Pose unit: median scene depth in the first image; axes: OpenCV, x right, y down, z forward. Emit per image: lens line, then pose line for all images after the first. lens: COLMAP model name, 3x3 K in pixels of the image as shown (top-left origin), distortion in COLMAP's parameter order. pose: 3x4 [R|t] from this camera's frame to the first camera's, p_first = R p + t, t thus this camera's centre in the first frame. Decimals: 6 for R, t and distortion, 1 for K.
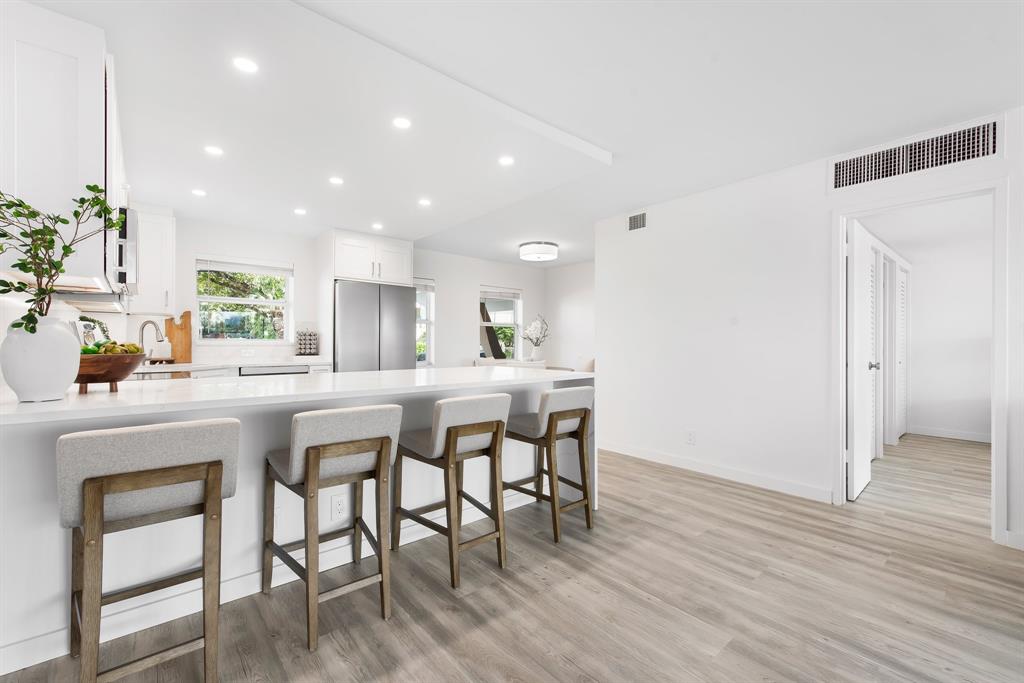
lens RADIAL K [[425.6, 0, 506.9], [0, 425.6, 338.6], [0, 0, 1]] dist [0.000361, -0.000014]
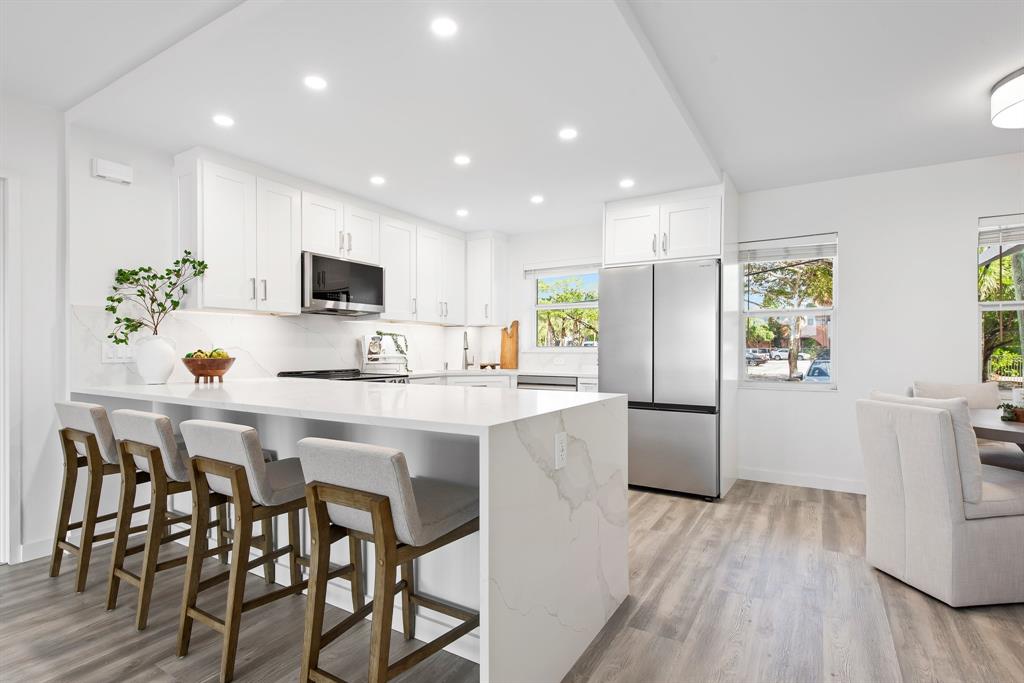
lens RADIAL K [[506.4, 0, 509.2], [0, 506.4, 345.9], [0, 0, 1]] dist [0.003632, 0.000136]
pose [[0.310862, -0.009279, -0.950410, 0.669295], [0.011131, 0.999919, -0.006122, 0.009653], [0.950390, -0.008676, 0.310940, 0.881316]]
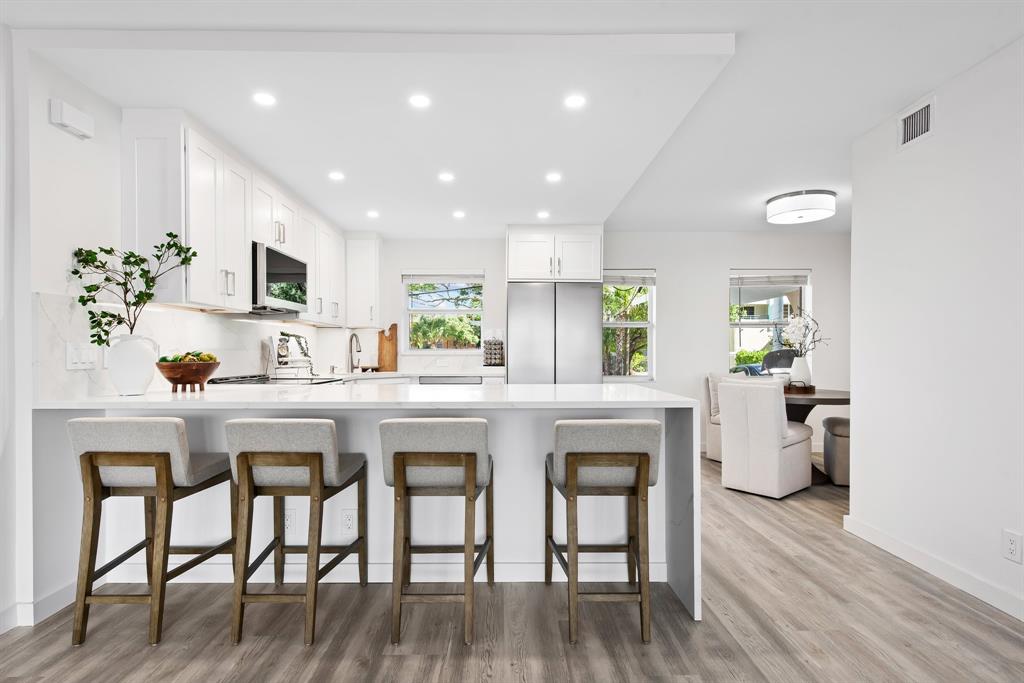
lens RADIAL K [[526.4, 0, 511.1], [0, 526.4, 352.1], [0, 0, 1]] dist [0.003779, 0.000103]
pose [[0.770762, -0.002738, -0.637117, 0.491014], [0.009163, 0.999935, 0.006788, 0.002462], [0.637057, -0.011070, 0.770737, 0.236351]]
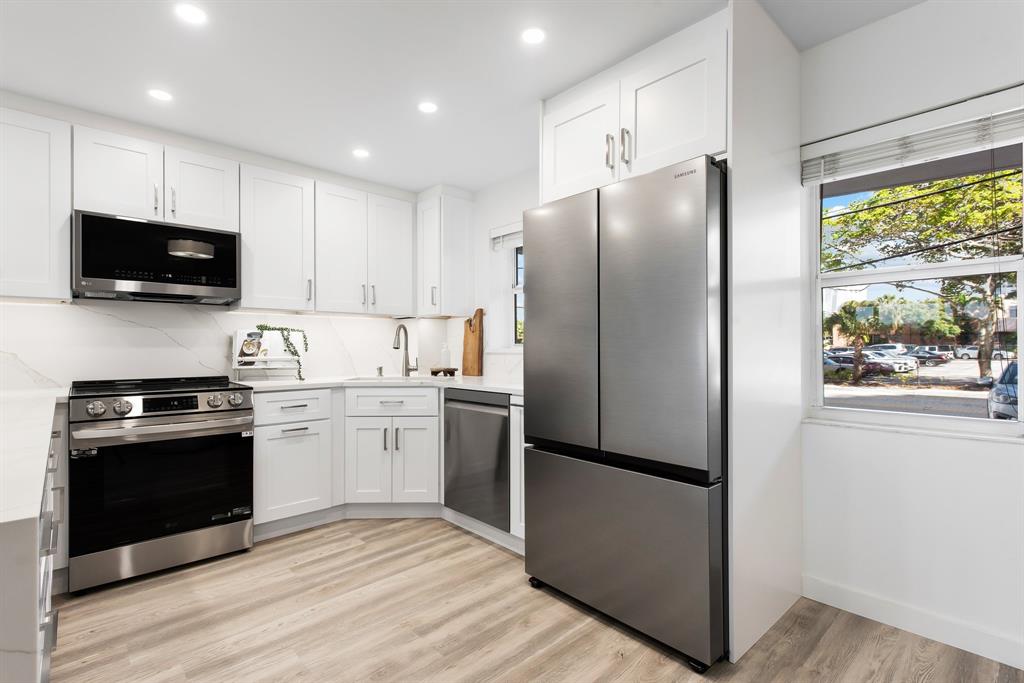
lens RADIAL K [[483.6, 0, 512.0], [0, 483.6, 341.5], [0, 0, 1]] dist [-0.001651, -0.000209]
pose [[0.045814, -0.017019, -0.998805, 0.173522], [0.014909, 0.999755, -0.016351, 0.014721], [0.998839, -0.014142, 0.046056, 1.518716]]
